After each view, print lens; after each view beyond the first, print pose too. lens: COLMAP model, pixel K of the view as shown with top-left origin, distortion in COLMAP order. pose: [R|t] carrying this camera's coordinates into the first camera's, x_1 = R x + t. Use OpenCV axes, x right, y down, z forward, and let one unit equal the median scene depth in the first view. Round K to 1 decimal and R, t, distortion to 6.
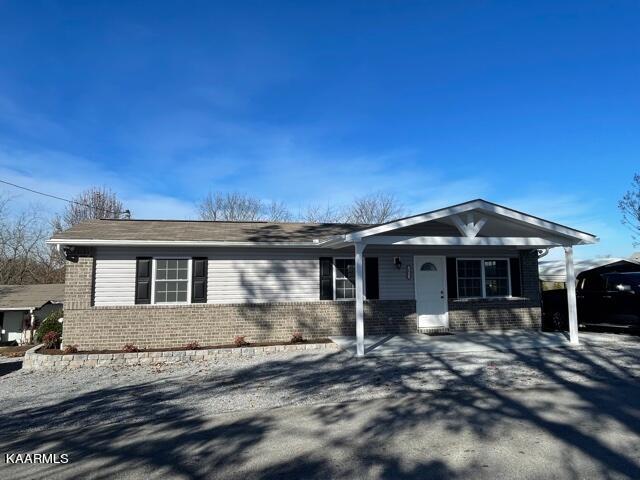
lens RADIAL K [[393.5, 0, 329.7], [0, 393.5, 237.6], [0, 0, 1]] dist [0.004730, -0.006816]
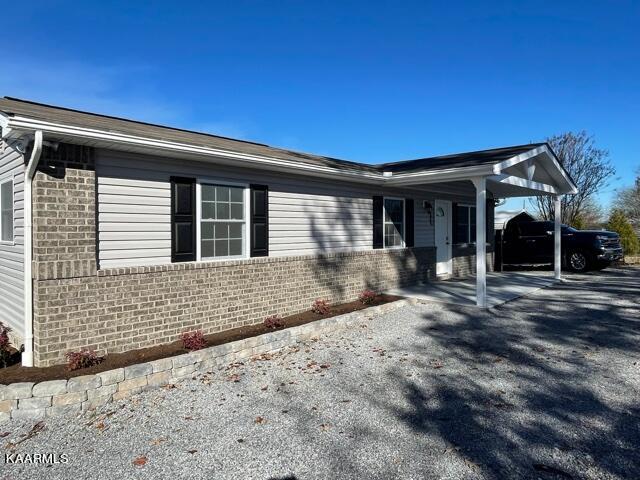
lens RADIAL K [[393.5, 0, 314.3], [0, 393.5, 236.7], [0, 0, 1]] dist [0.004730, -0.006816]
pose [[0.843166, -0.010454, 0.537552, -0.593718], [-0.042672, 0.995356, 0.086289, 0.073354], [-0.535957, -0.095695, 0.838804, 0.410536]]
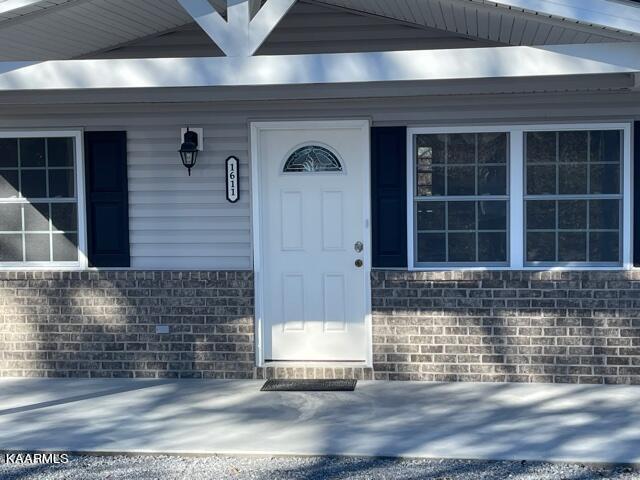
lens RADIAL K [[1256.2, 0, 320.1], [0, 1256.2, 241.0], [0, 0, 1]] dist [0.027215, 0.000000]
pose [[0.936819, 0.012921, -0.349574, 0.667137], [0.036574, 0.990223, 0.134614, 0.010311], [0.347896, -0.138894, 0.927188, 0.153159]]
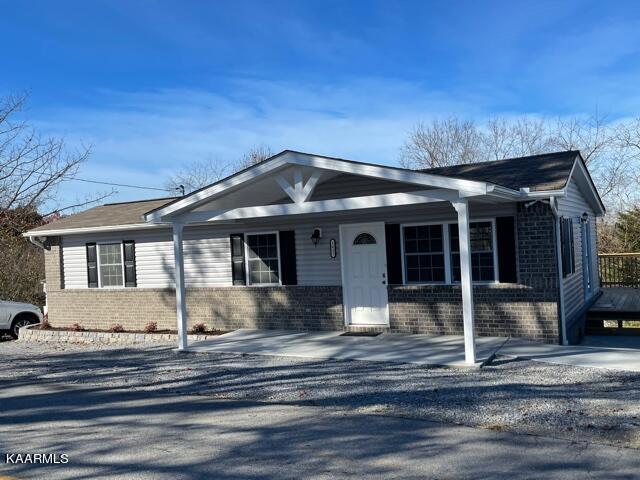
lens RADIAL K [[658.9, 0, 316.6], [0, 658.9, 240.0], [0, 0, 1]] dist [0.061981, 0.000000]
pose [[0.738216, -0.035914, -0.673608, 1.112609], [0.100162, 0.993348, 0.056807, 0.001648], [0.667087, -0.109406, 0.736903, 0.101723]]
